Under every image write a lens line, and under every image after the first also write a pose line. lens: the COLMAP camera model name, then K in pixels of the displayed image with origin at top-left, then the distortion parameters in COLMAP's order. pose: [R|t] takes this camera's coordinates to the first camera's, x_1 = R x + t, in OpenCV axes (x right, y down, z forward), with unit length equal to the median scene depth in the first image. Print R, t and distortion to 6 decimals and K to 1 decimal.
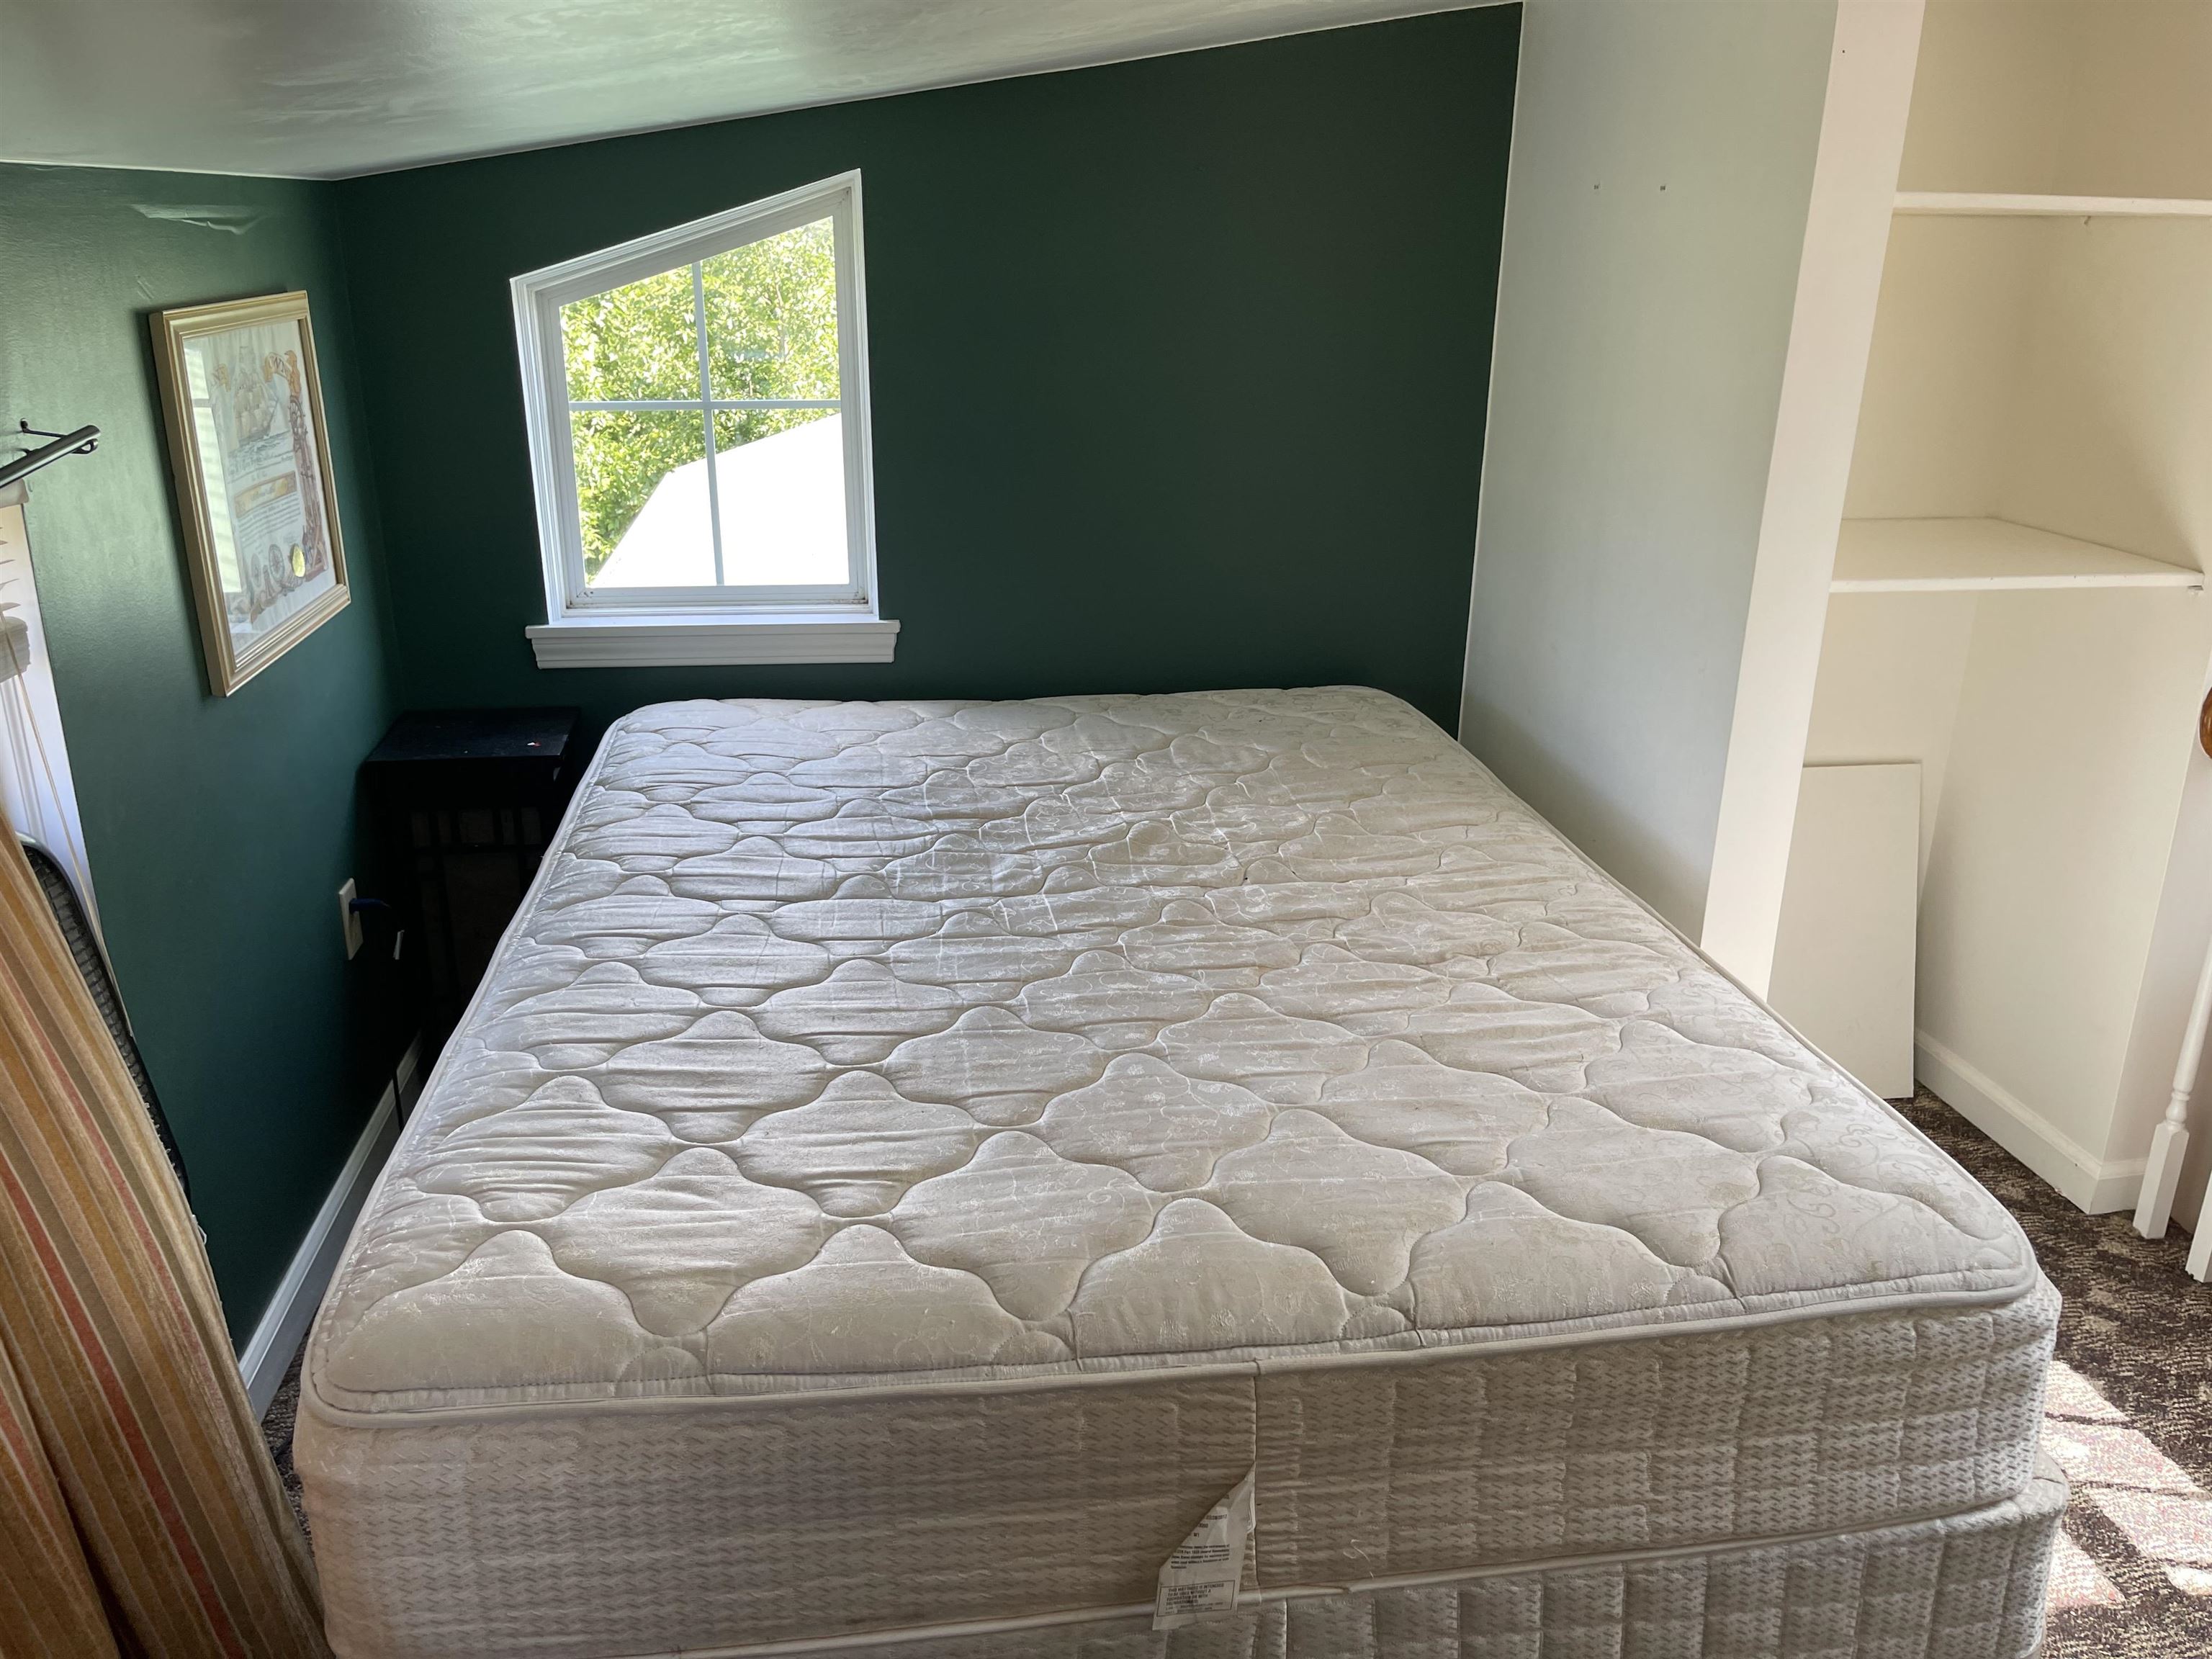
lens RADIAL K [[1647.0, 0, 1116.7], [0, 1647.0, 831.9], [0, 0, 1]] dist [0.068093, -0.083011]
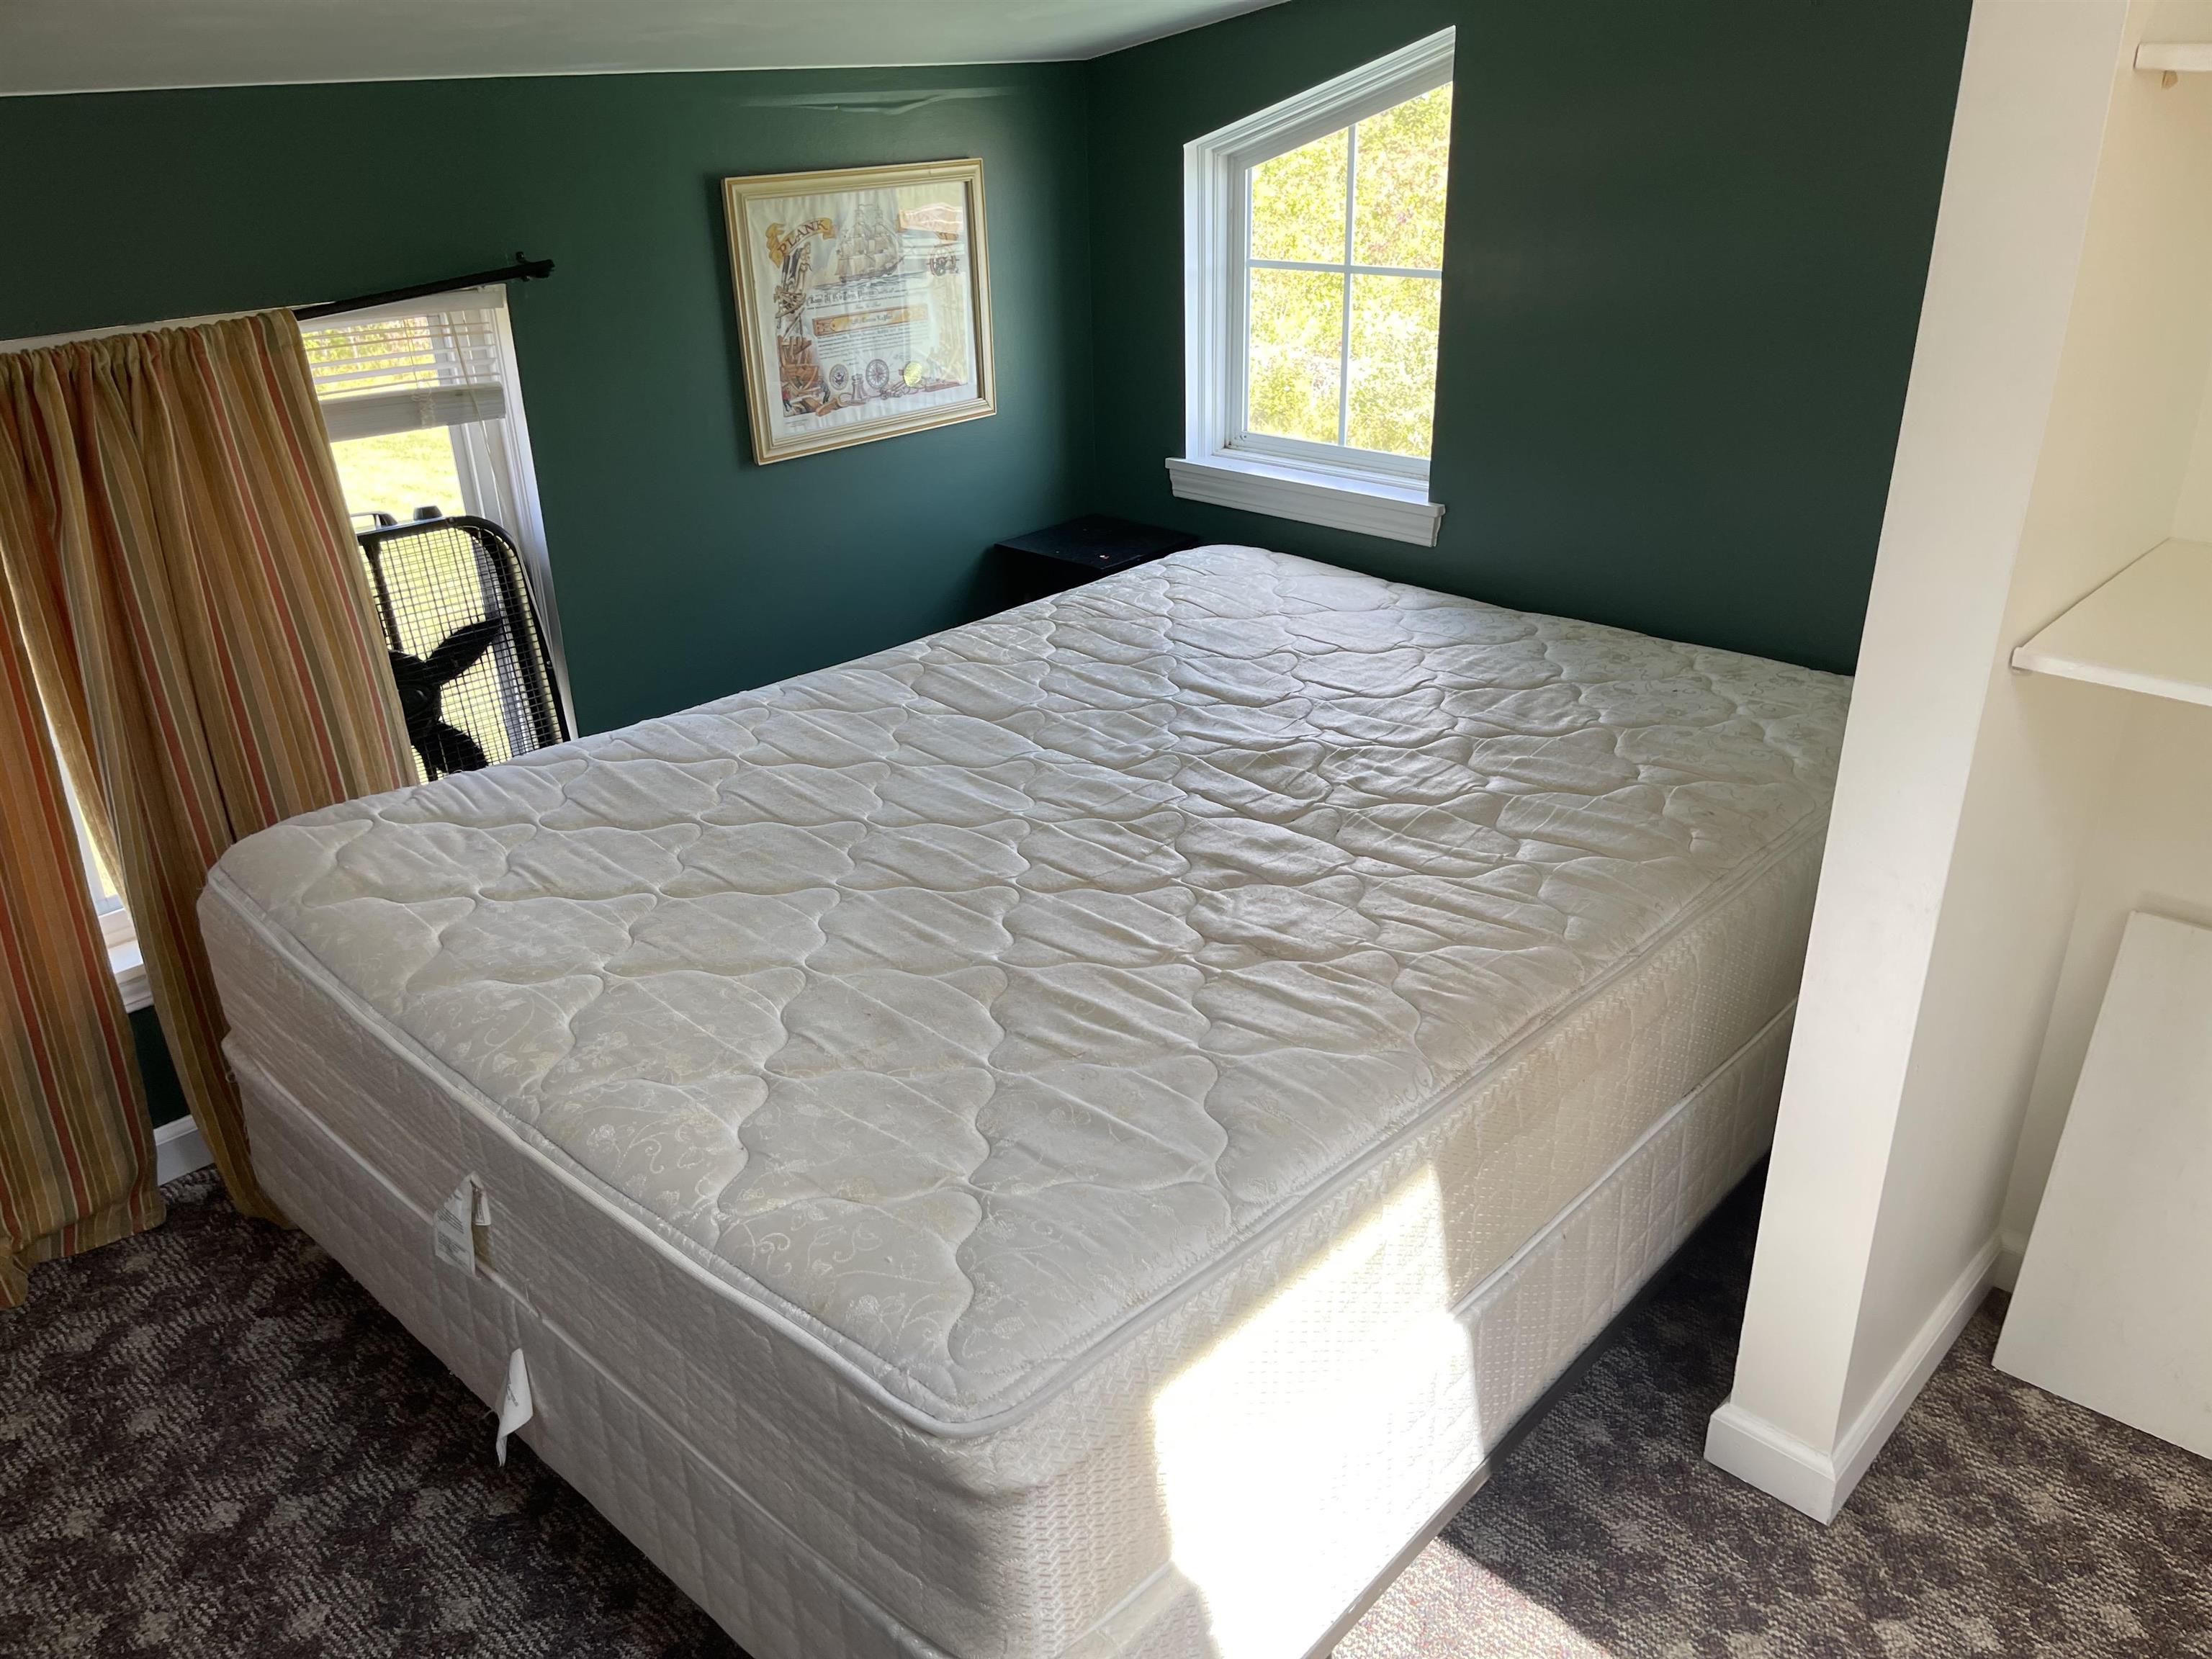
lens RADIAL K [[1647.0, 0, 1144.5], [0, 1647.0, 842.5], [0, 0, 1]] dist [0.068093, -0.083011]
pose [[0.623356, 0.310838, -0.717500, 0.621698], [-0.237875, 0.949486, 0.204677, -0.116619], [0.744878, 0.043089, 0.665808, 0.274170]]
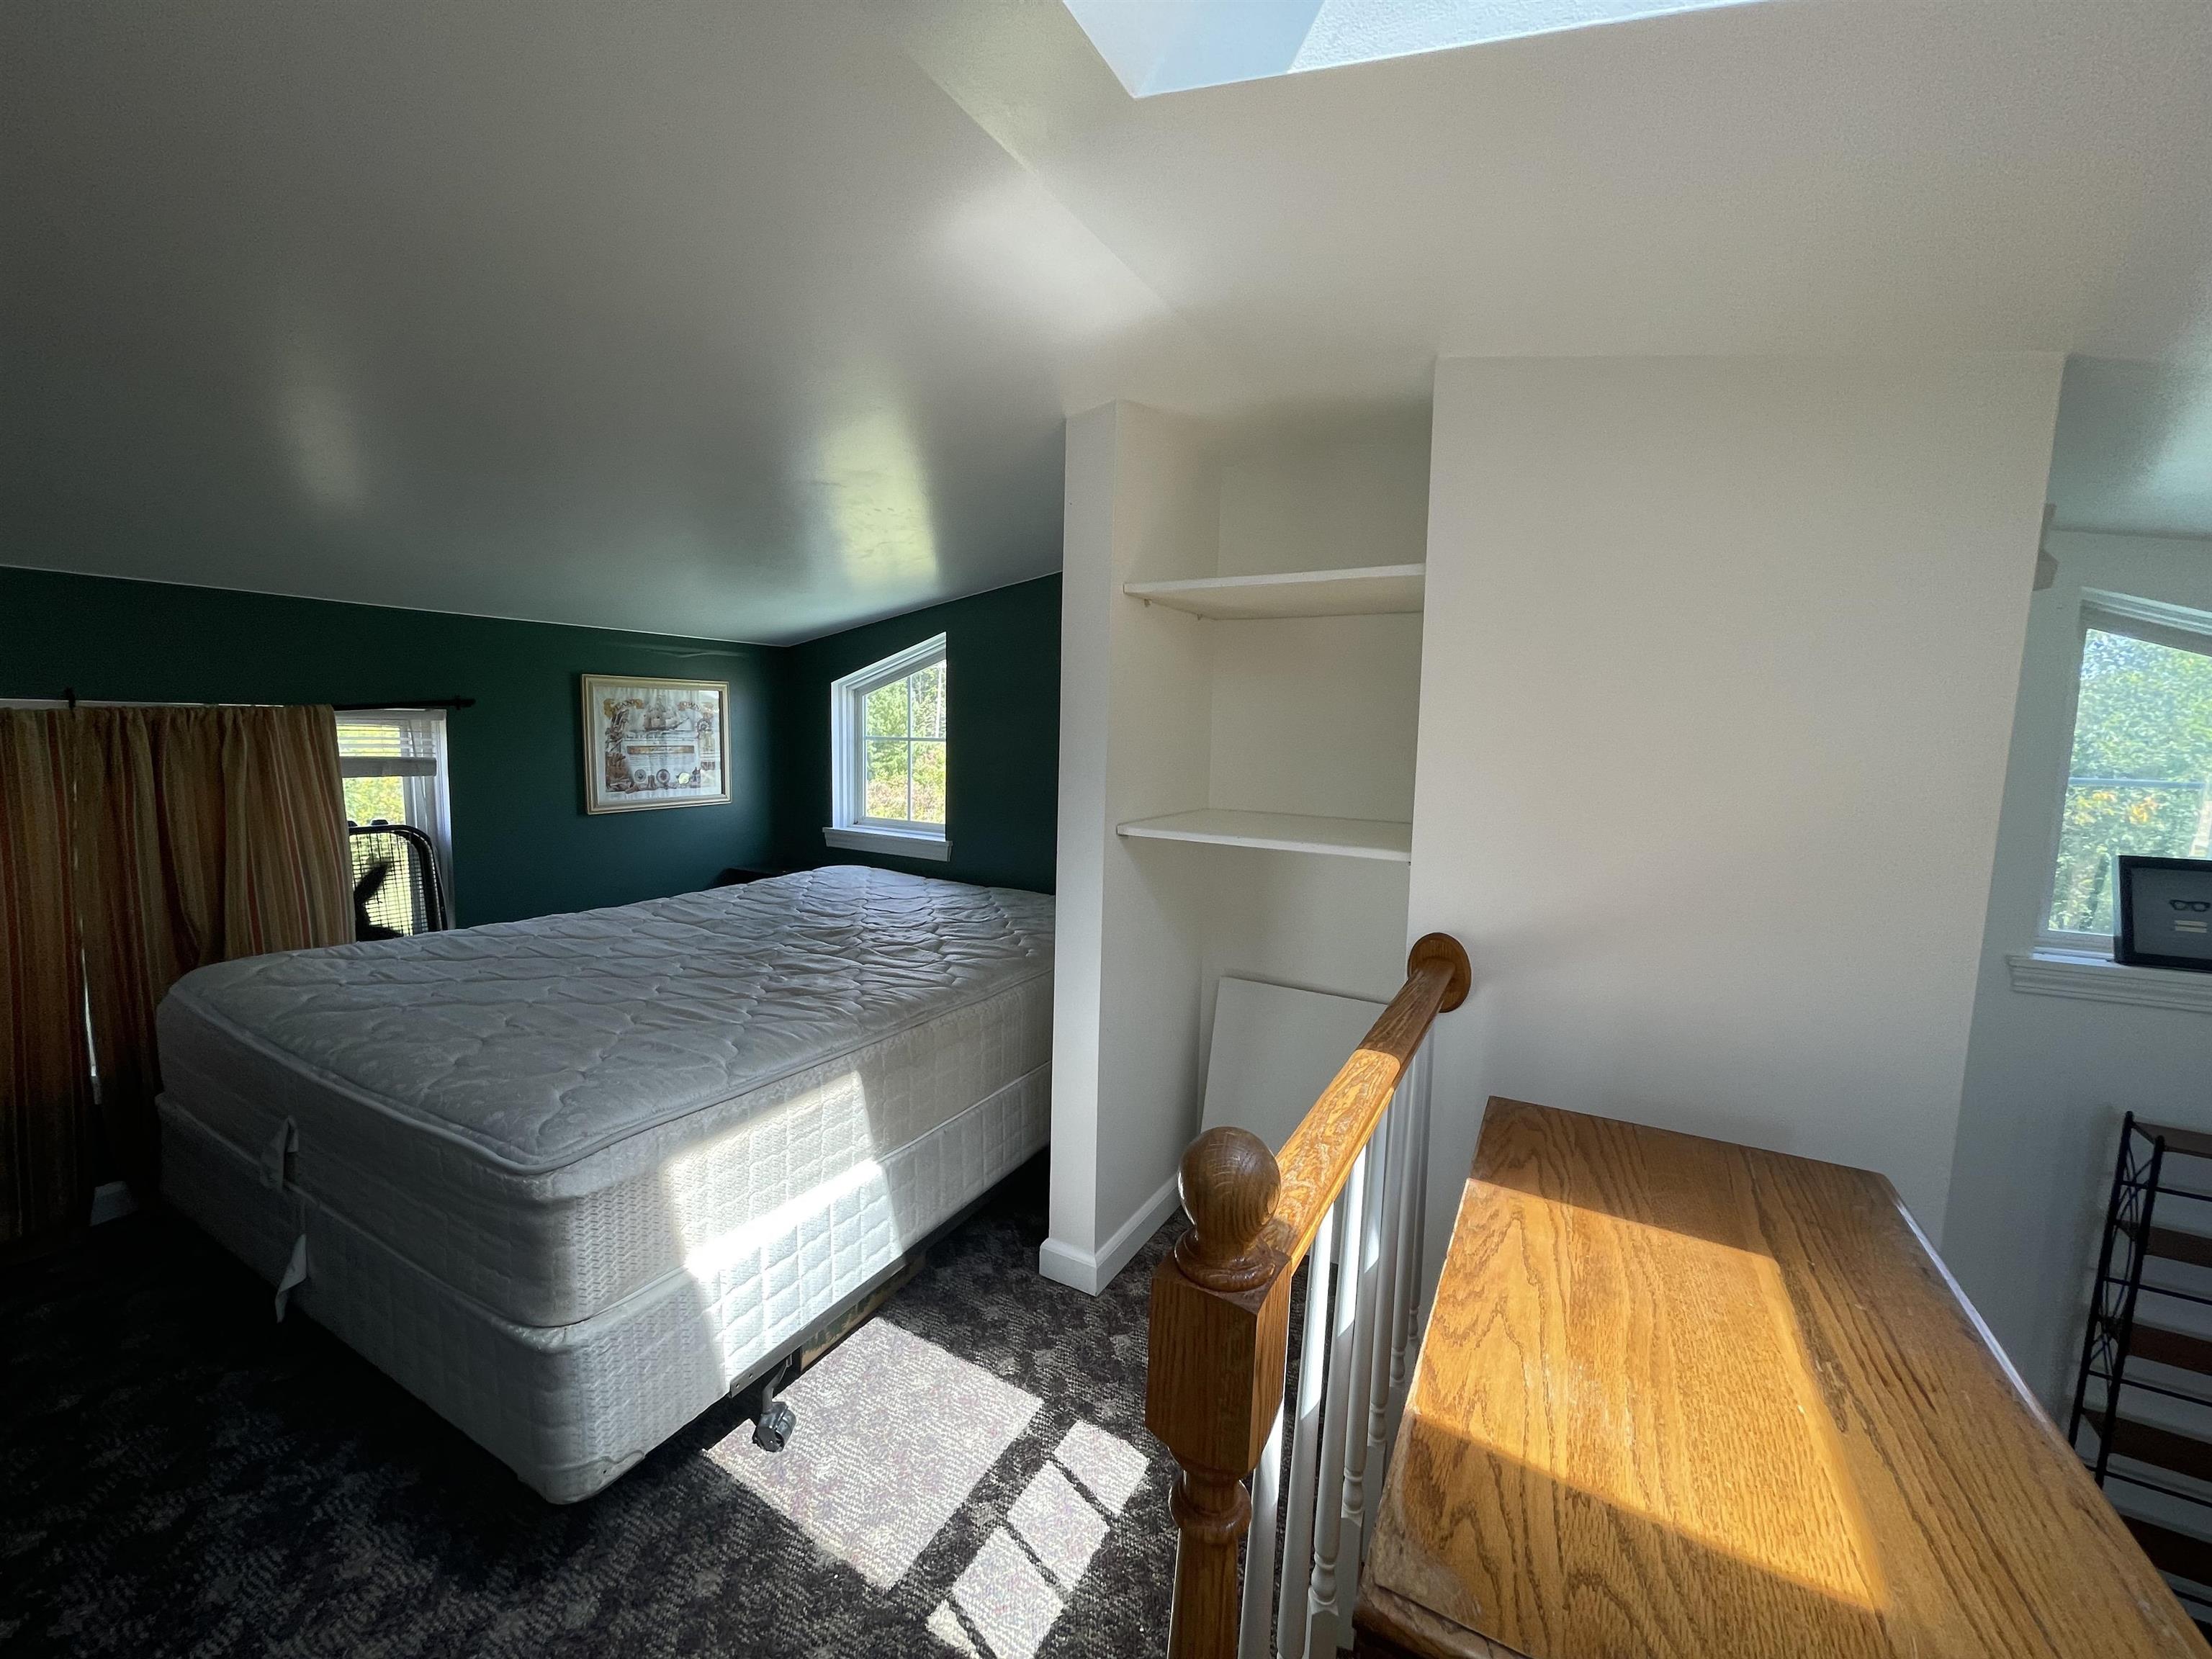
lens RADIAL K [[880.9, 0, 1100.8], [0, 880.9, 822.6], [0, 0, 1]] dist [-0.008056, 0.000381]
pose [[0.785509, 0.074810, -0.614312, 0.801588], [-0.223376, 0.960020, -0.168717, -0.011846], [0.577130, 0.269751, 0.770815, 0.324643]]
